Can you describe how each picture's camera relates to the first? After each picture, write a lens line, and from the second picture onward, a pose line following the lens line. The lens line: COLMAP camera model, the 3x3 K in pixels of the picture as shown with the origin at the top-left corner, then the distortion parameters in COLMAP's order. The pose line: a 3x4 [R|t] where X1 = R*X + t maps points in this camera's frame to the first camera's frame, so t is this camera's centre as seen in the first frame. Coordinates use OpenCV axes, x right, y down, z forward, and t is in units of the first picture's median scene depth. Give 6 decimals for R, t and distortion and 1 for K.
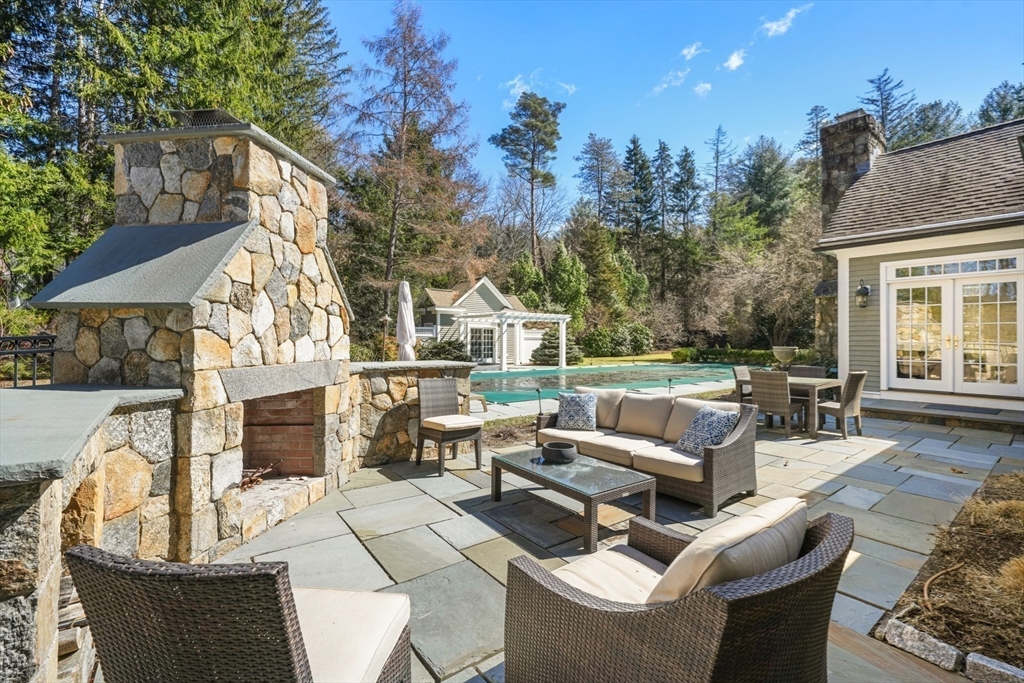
lens RADIAL K [[444.6, 0, 511.1], [0, 444.6, 337.7], [0, 0, 1]] dist [-0.000115, -0.000147]
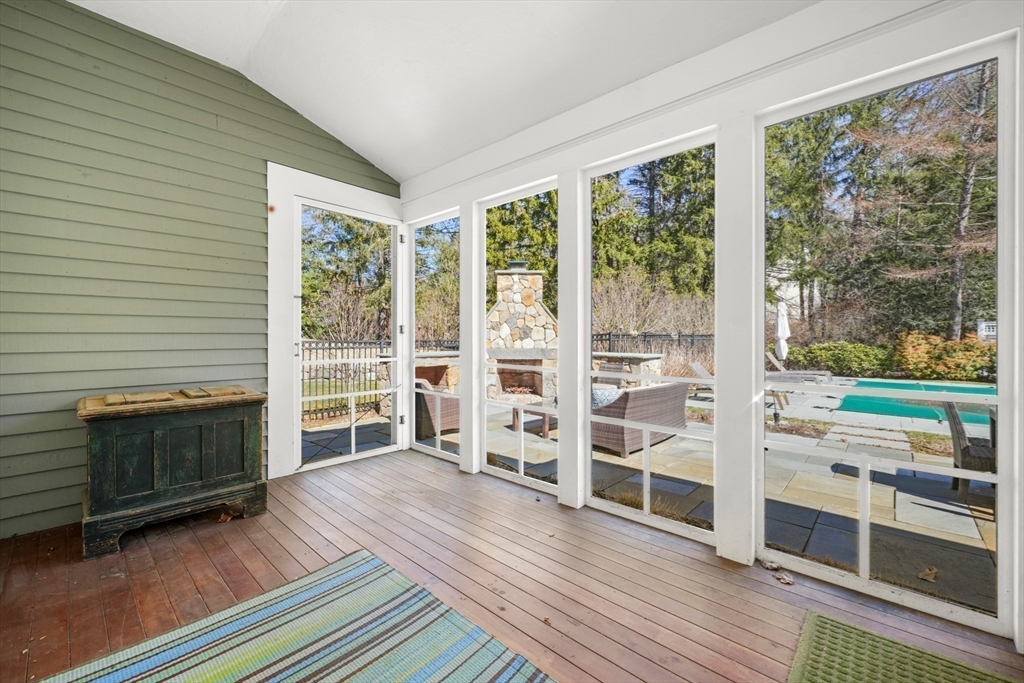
lens RADIAL K [[416.0, 0, 512.0], [0, 416.0, 341.5], [0, 0, 1]] dist [0.000200, 0.000015]
pose [[0.173559, 0.005593, -0.984808, 1.873296], [0.001222, 0.999982, 0.005895, 0.000650], [0.984823, -0.002227, 0.173549, 0.488728]]
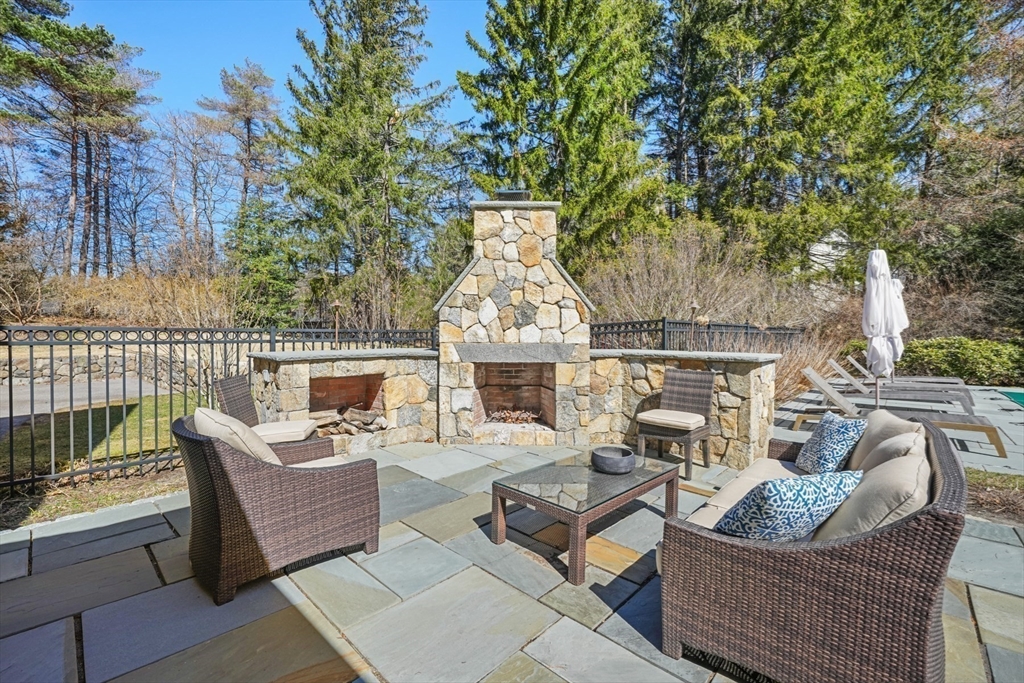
lens RADIAL K [[424.7, 0, 512.0], [0, 424.7, 341.5], [0, 0, 1]] dist [-0.000768, -0.000008]
pose [[0.169182, 0.008792, -0.985546, 0.859004], [0.000586, 0.999959, 0.009022, 0.037282], [0.985585, -0.002104, 0.169170, 0.708779]]
